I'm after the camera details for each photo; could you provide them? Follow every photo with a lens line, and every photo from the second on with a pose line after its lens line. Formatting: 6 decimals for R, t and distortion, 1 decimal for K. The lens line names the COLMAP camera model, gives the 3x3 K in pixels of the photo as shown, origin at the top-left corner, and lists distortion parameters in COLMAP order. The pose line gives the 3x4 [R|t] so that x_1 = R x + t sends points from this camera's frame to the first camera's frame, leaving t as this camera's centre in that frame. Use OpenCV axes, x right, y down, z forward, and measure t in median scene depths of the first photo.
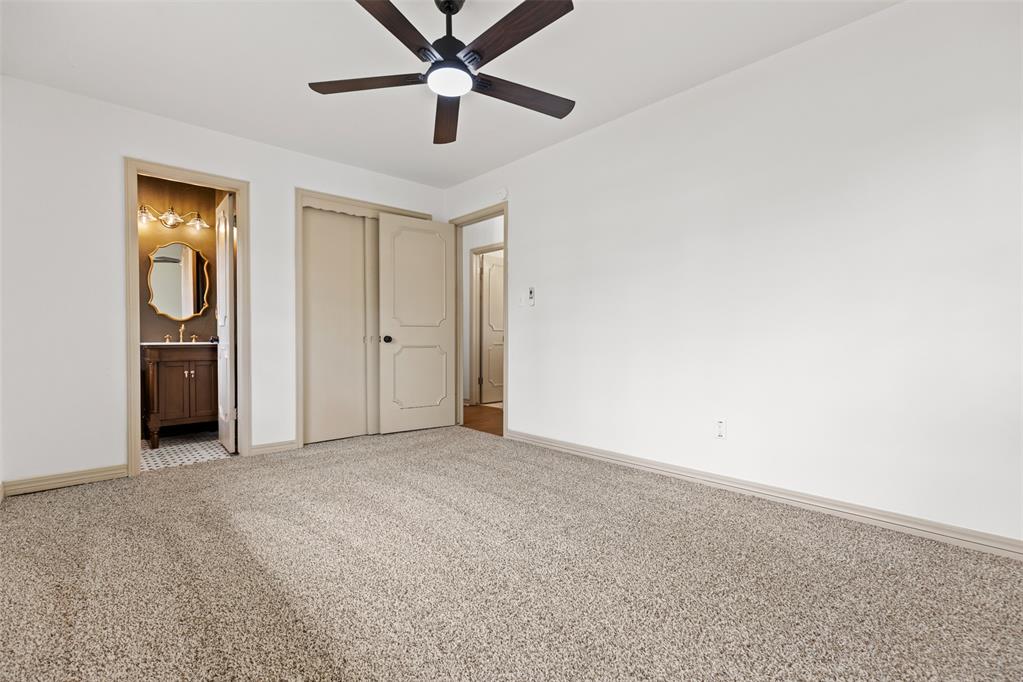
lens RADIAL K [[465.1, 0, 518.1], [0, 465.1, 338.4], [0, 0, 1]] dist [-0.000444, -0.000430]
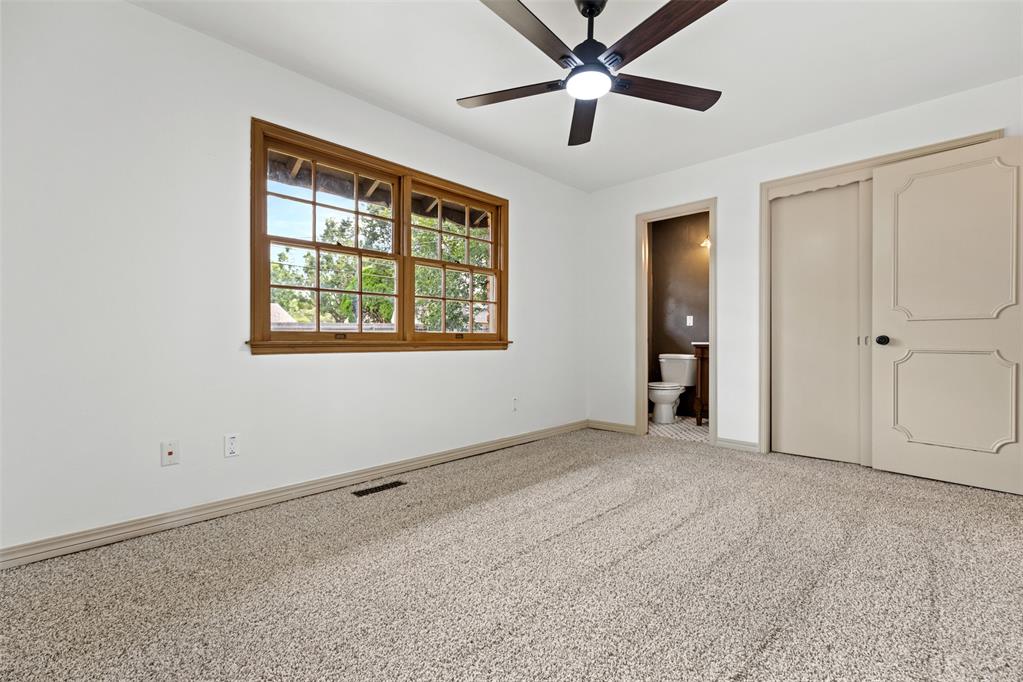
lens RADIAL K [[465.1, 0, 514.1], [0, 465.1, 344.4], [0, 0, 1]] dist [-0.000444, -0.000430]
pose [[0.034265, 0.010838, -0.999354, 0.480963], [0.003518, 0.999934, 0.010965, -0.002152], [0.999407, -0.003891, 0.034225, 0.457232]]
